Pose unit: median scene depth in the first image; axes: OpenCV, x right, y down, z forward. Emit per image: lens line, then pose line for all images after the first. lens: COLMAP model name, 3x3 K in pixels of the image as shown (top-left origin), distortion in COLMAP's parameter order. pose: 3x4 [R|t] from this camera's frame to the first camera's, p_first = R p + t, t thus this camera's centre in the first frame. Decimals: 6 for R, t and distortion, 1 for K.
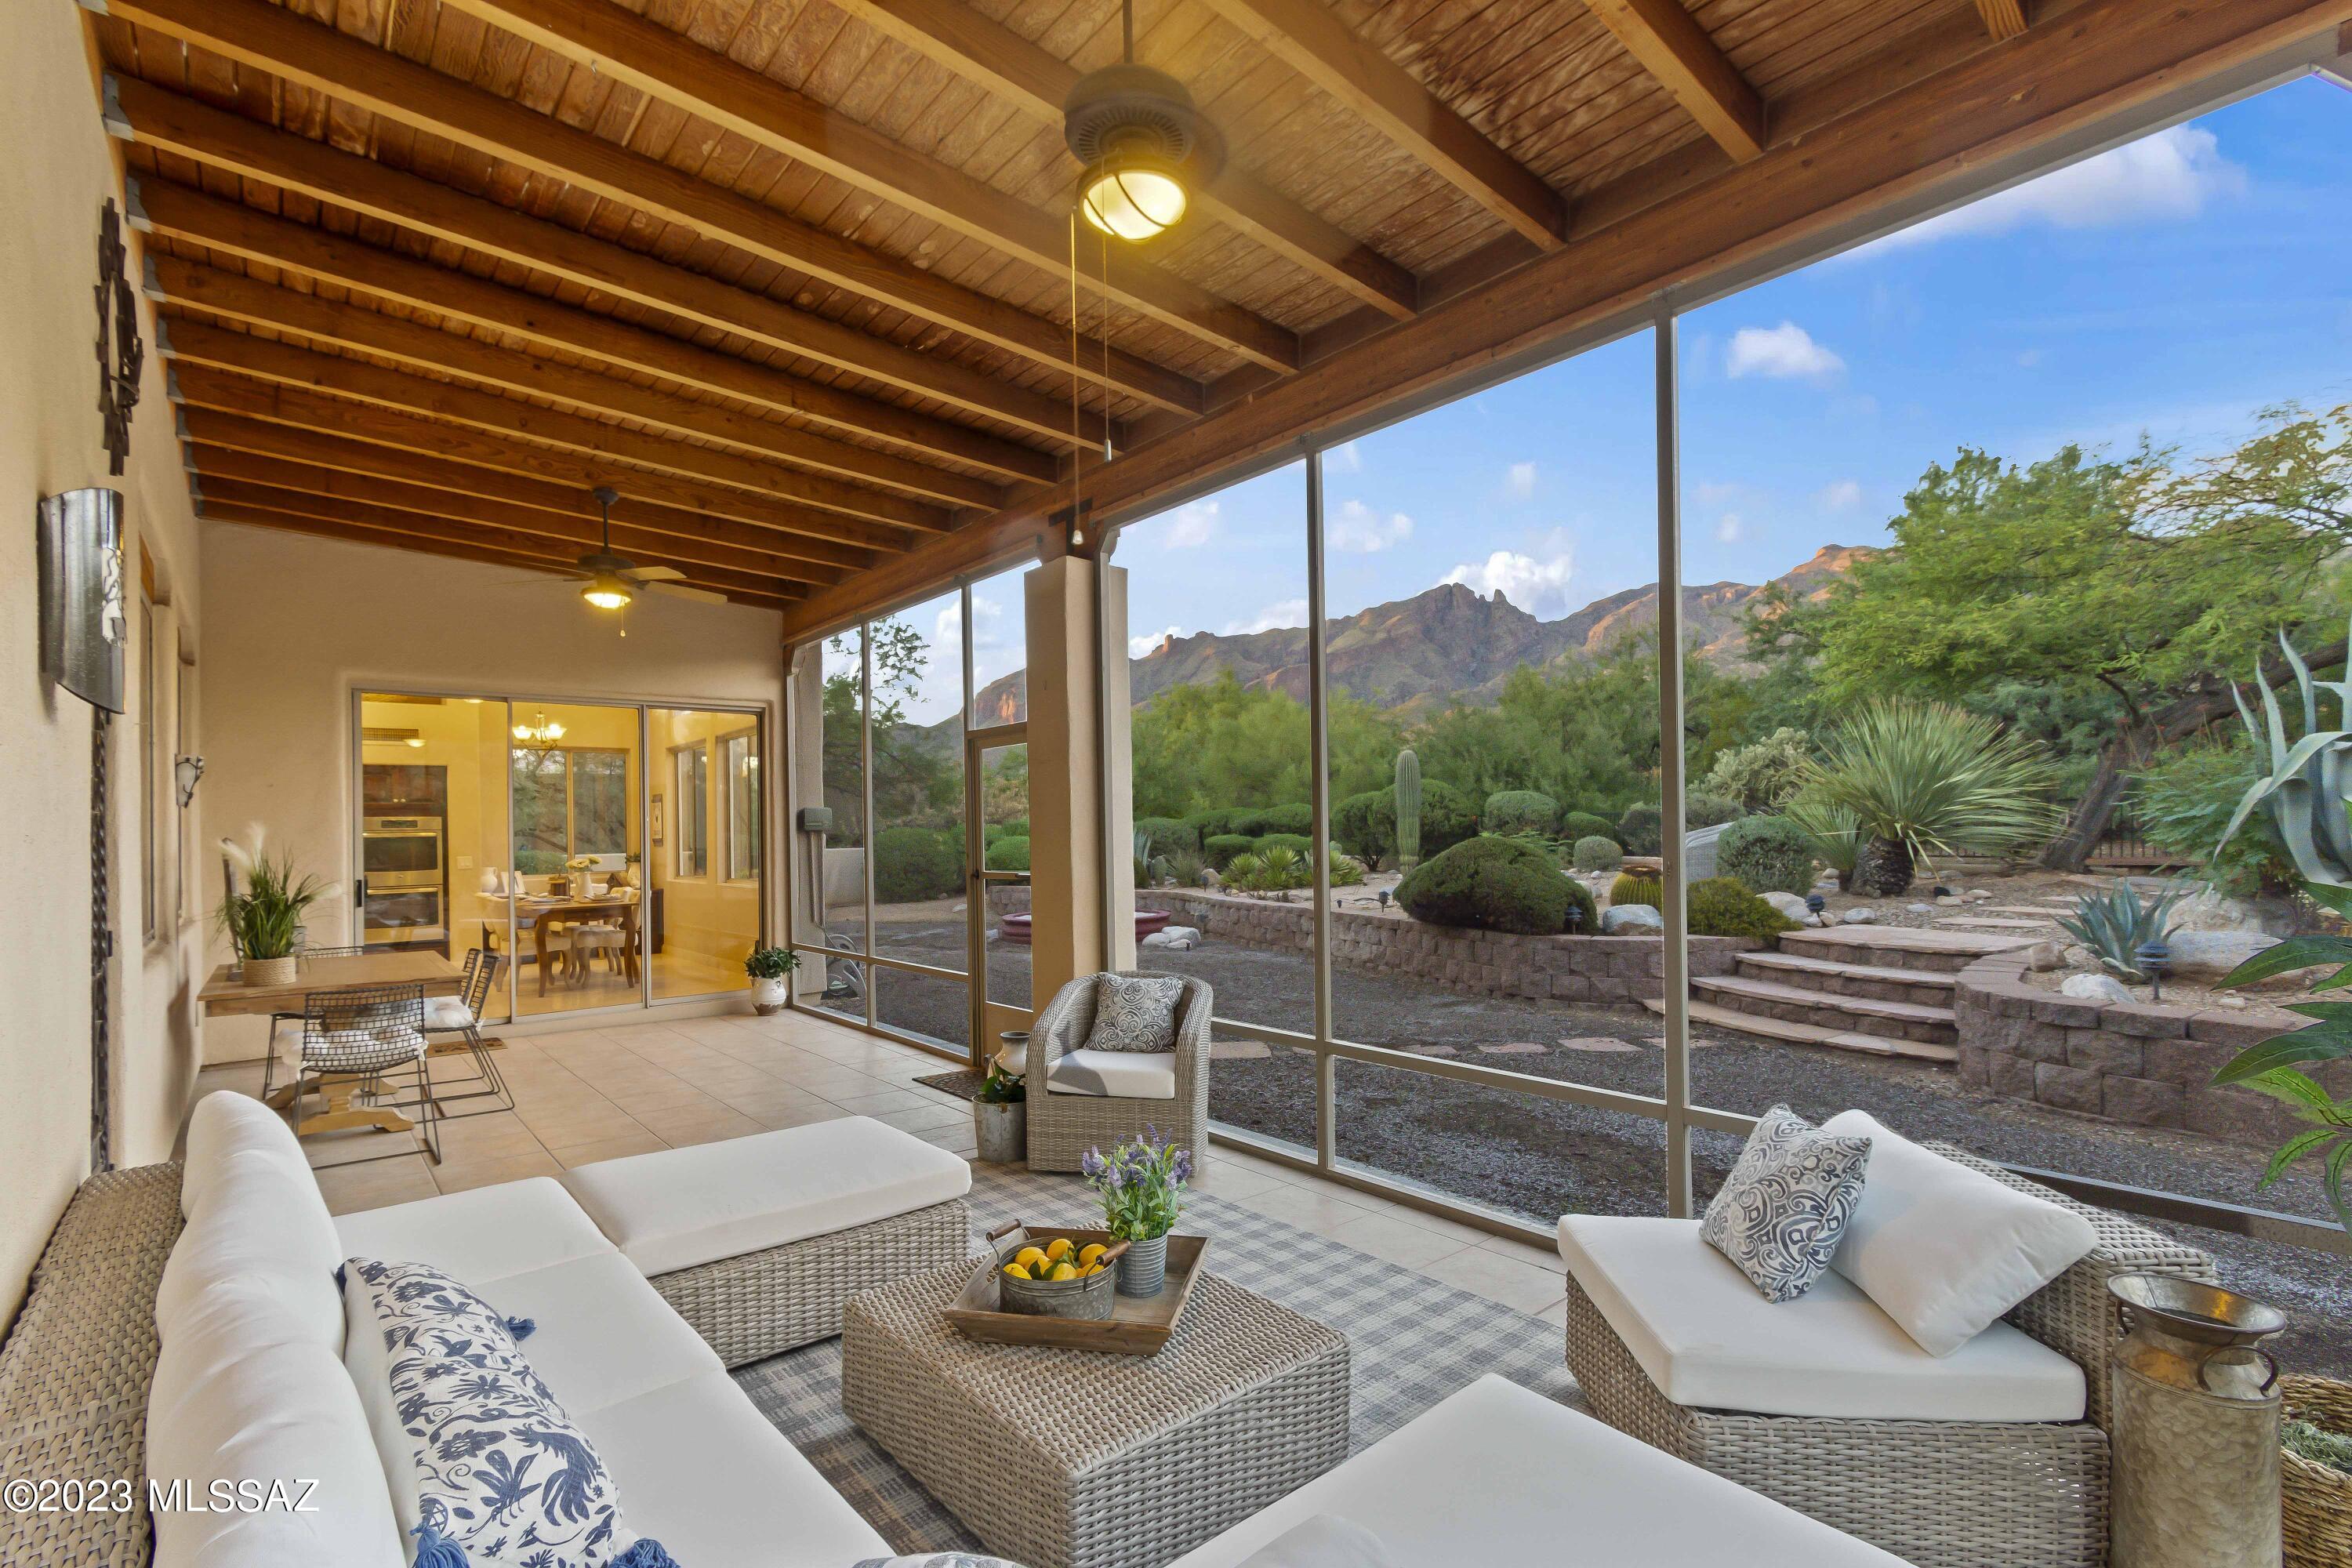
lens RADIAL K [[1047.1, 0, 1189.1], [0, 1047.1, 796.0], [0, 0, 1]] dist [0.006372, -0.000561]
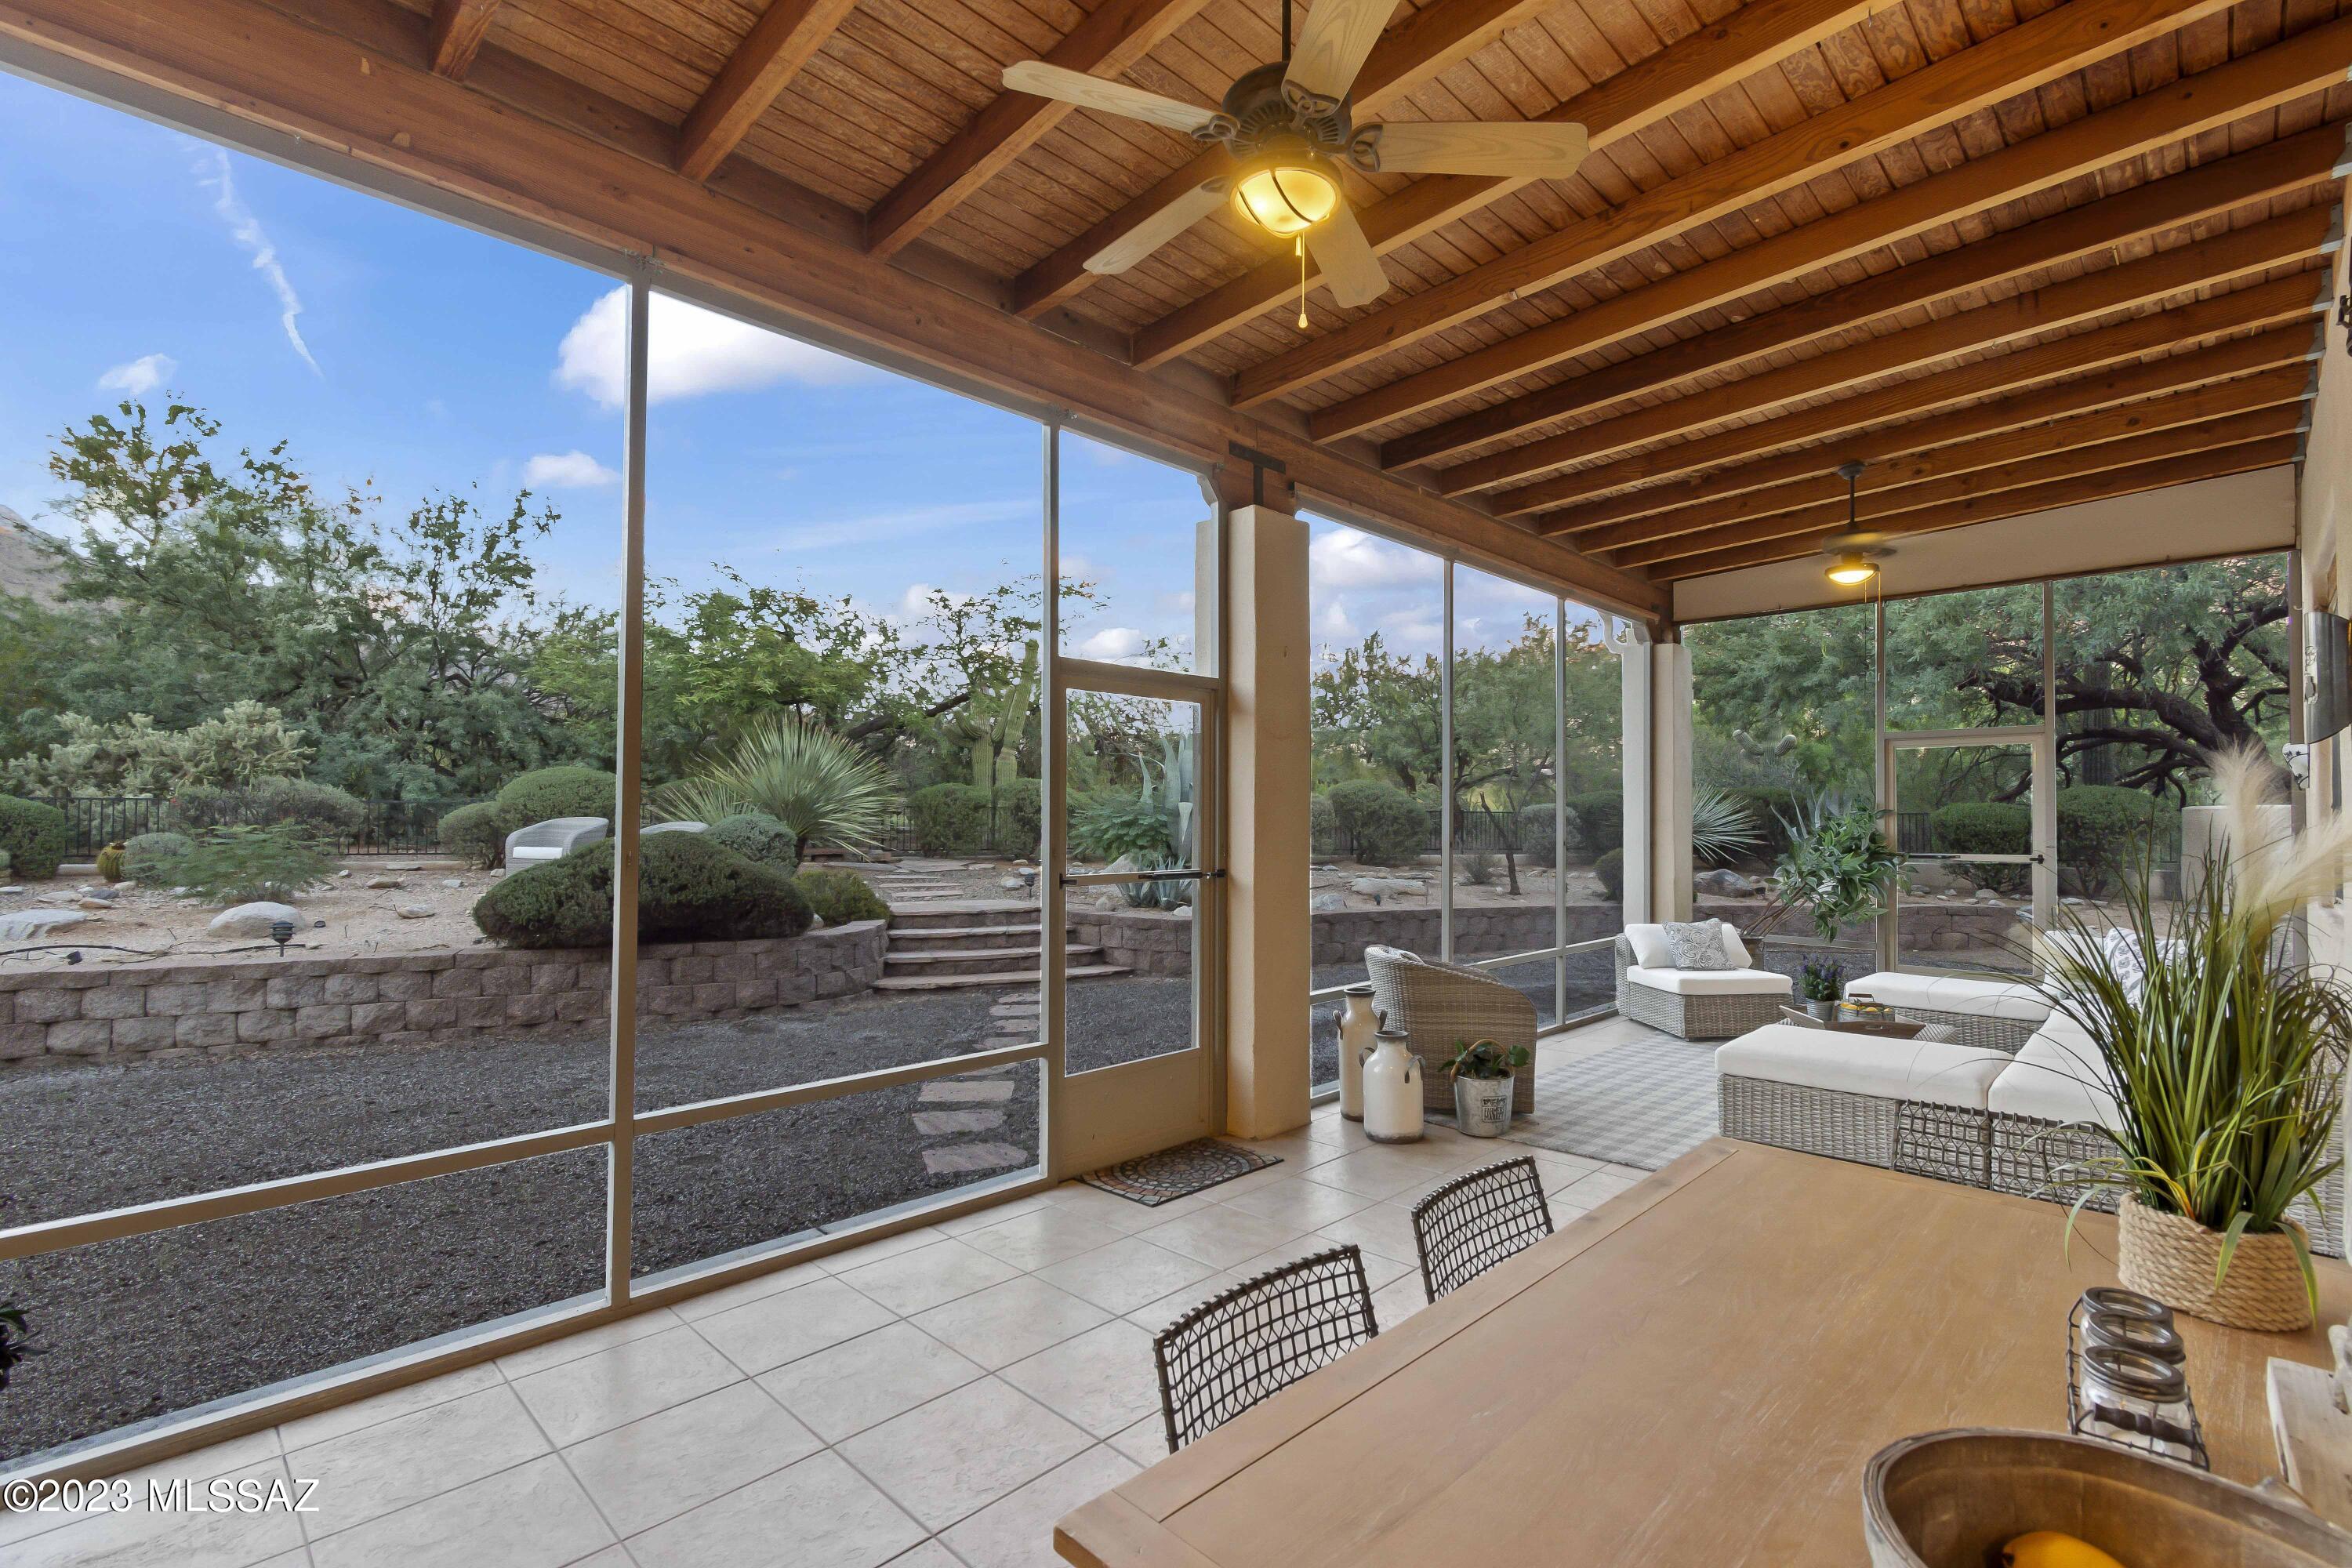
lens RADIAL K [[1047.1, 0, 1181.2], [0, 1047.1, 801.8], [0, 0, 1]] dist [0.006372, -0.000561]
pose [[-0.068298, 0.034100, 0.997082, -0.735515], [-0.037202, 0.998634, -0.036701, 0.039912], [-0.996971, -0.039600, -0.066936, 0.841238]]
